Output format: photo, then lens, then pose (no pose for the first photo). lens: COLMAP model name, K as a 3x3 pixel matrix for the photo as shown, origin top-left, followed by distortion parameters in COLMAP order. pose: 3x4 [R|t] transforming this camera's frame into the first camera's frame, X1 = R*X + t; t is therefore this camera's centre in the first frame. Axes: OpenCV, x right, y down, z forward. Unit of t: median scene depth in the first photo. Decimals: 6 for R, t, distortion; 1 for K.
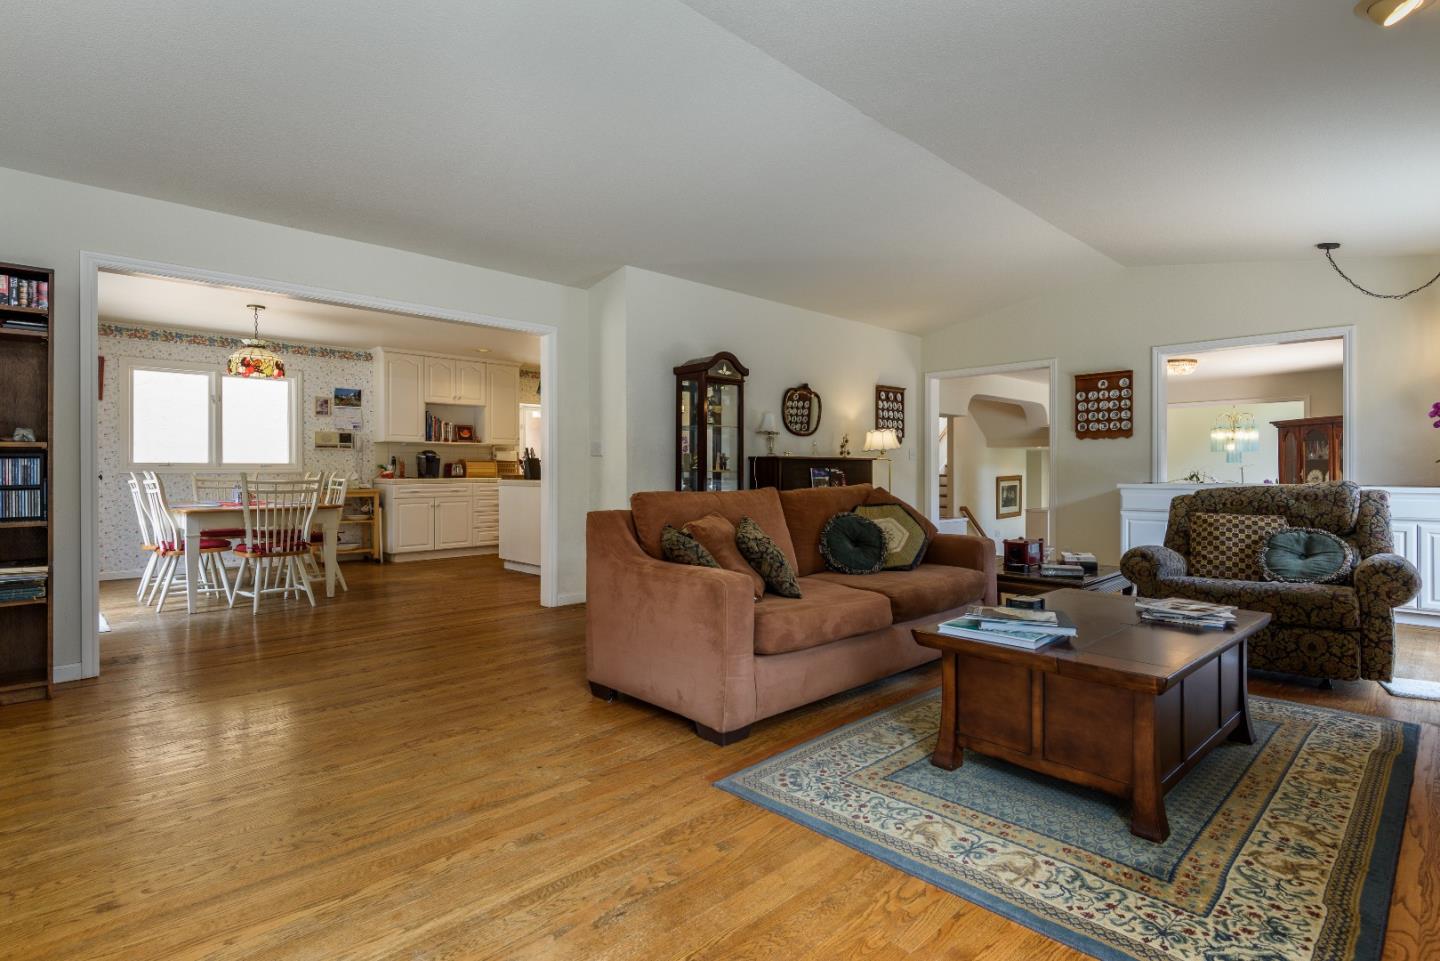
lens RADIAL K [[724.5, 0, 720.0], [0, 724.5, 480.5], [0, 0, 1]] dist [0.013598, -0.000327]
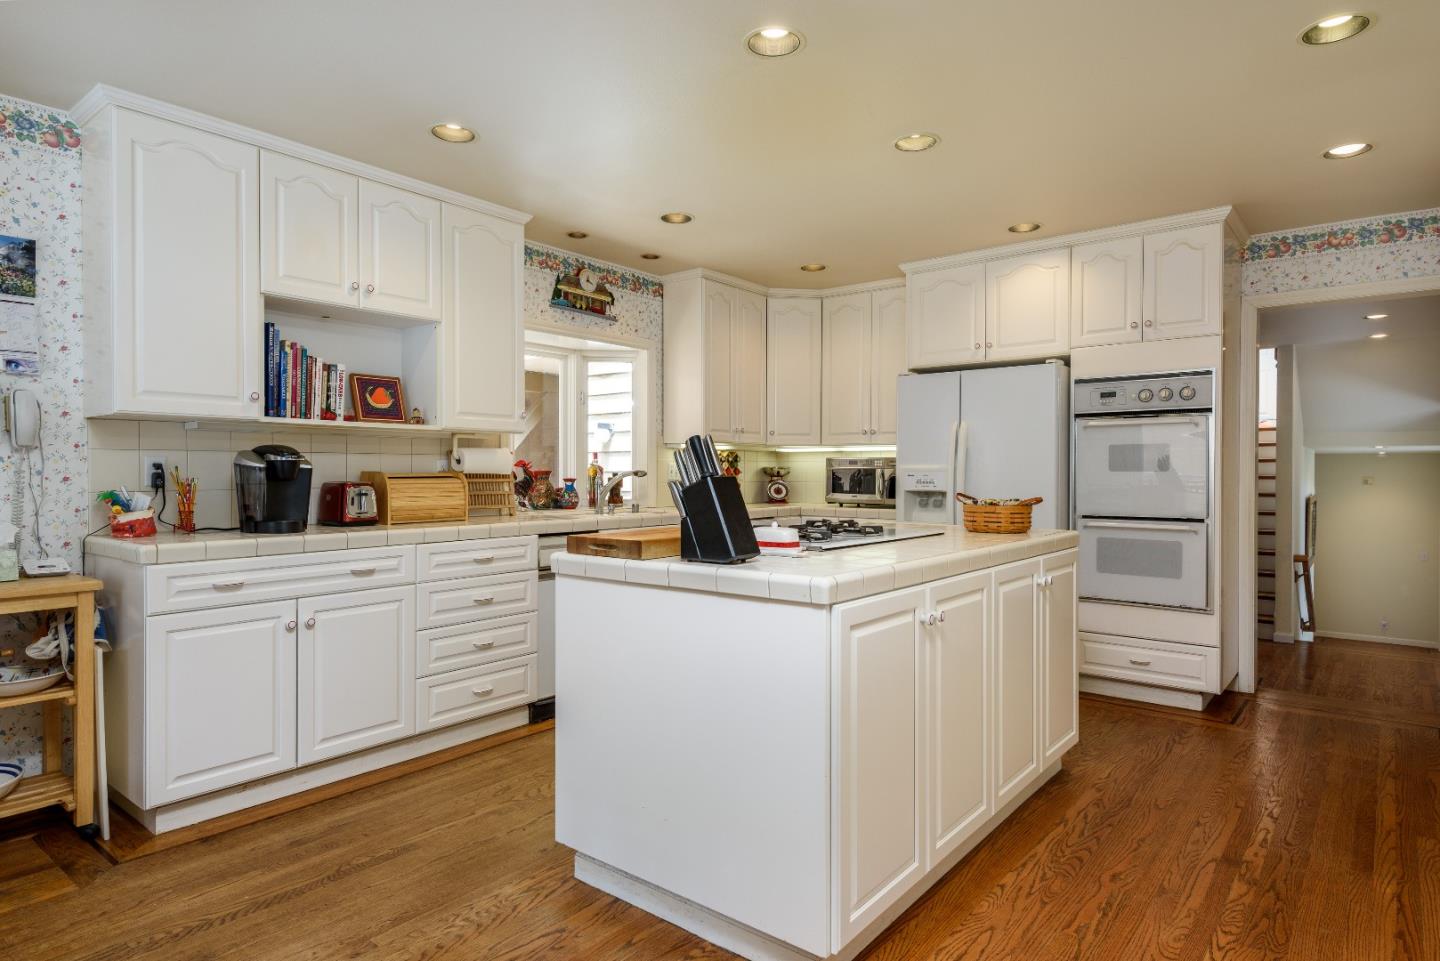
lens RADIAL K [[824.3, 0, 694.8], [0, 824.3, 480.1], [0, 0, 1]] dist [0.005570, 0.001124]
pose [[0.994747, -0.003865, 0.102289, -0.258862], [0.004554, 0.999968, -0.006506, -0.023161], [-0.102261, 0.006937, 0.994733, 0.629908]]
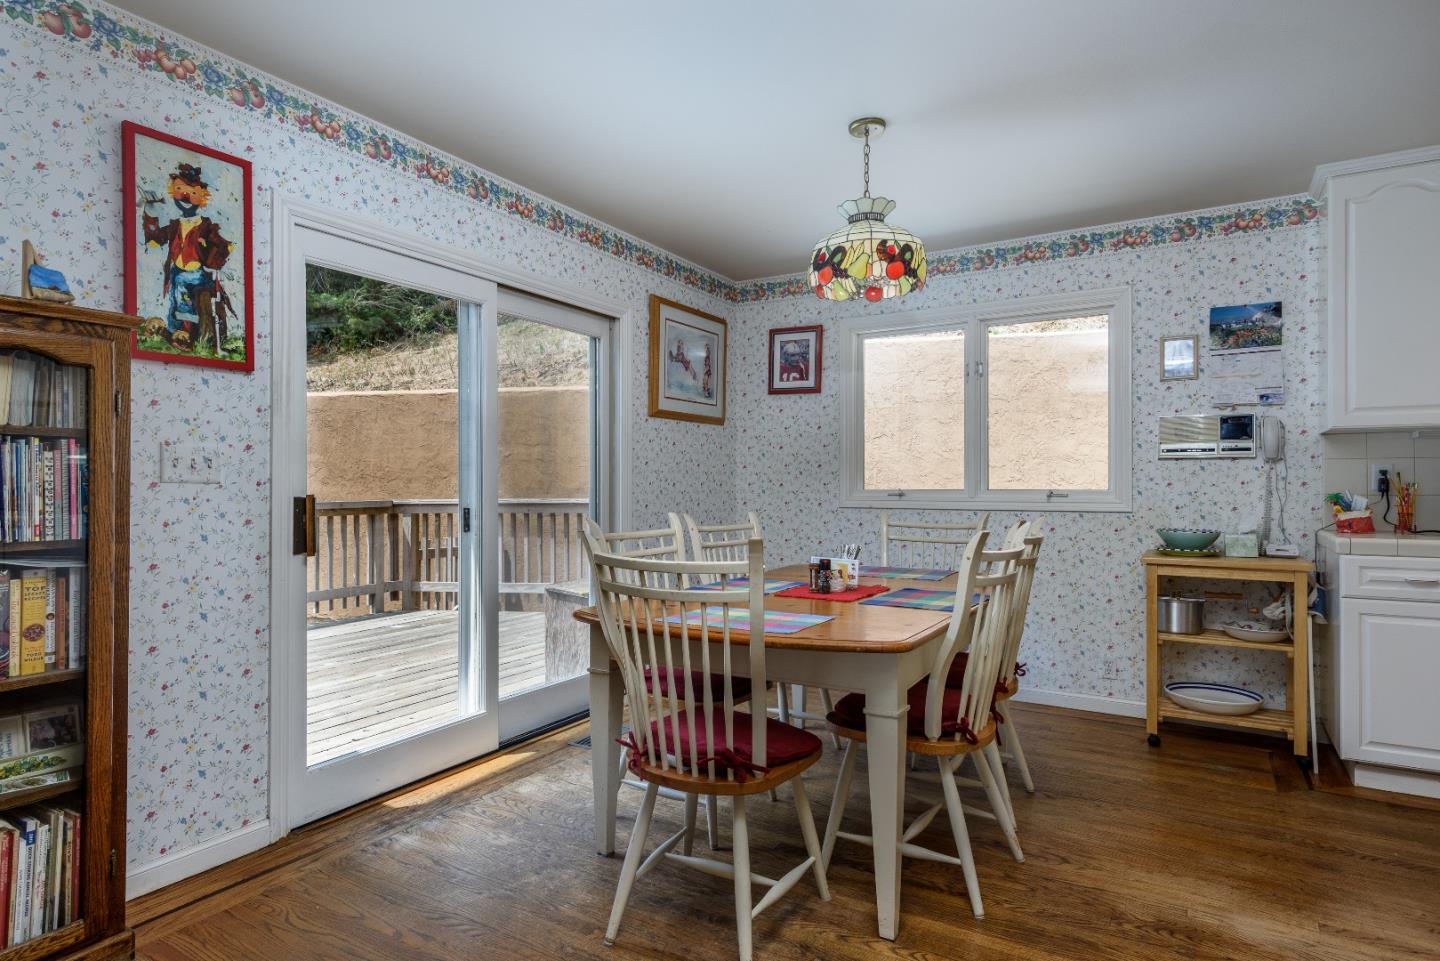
lens RADIAL K [[784.7, 0, 723.3], [0, 784.7, 485.4], [0, 0, 1]] dist [0.003034, 0.000380]
pose [[0.244991, 0.000280, -0.969525, -0.158553], [-0.013866, 0.999899, -0.003215, -0.020548], [0.969426, 0.014231, 0.244970, 0.602458]]
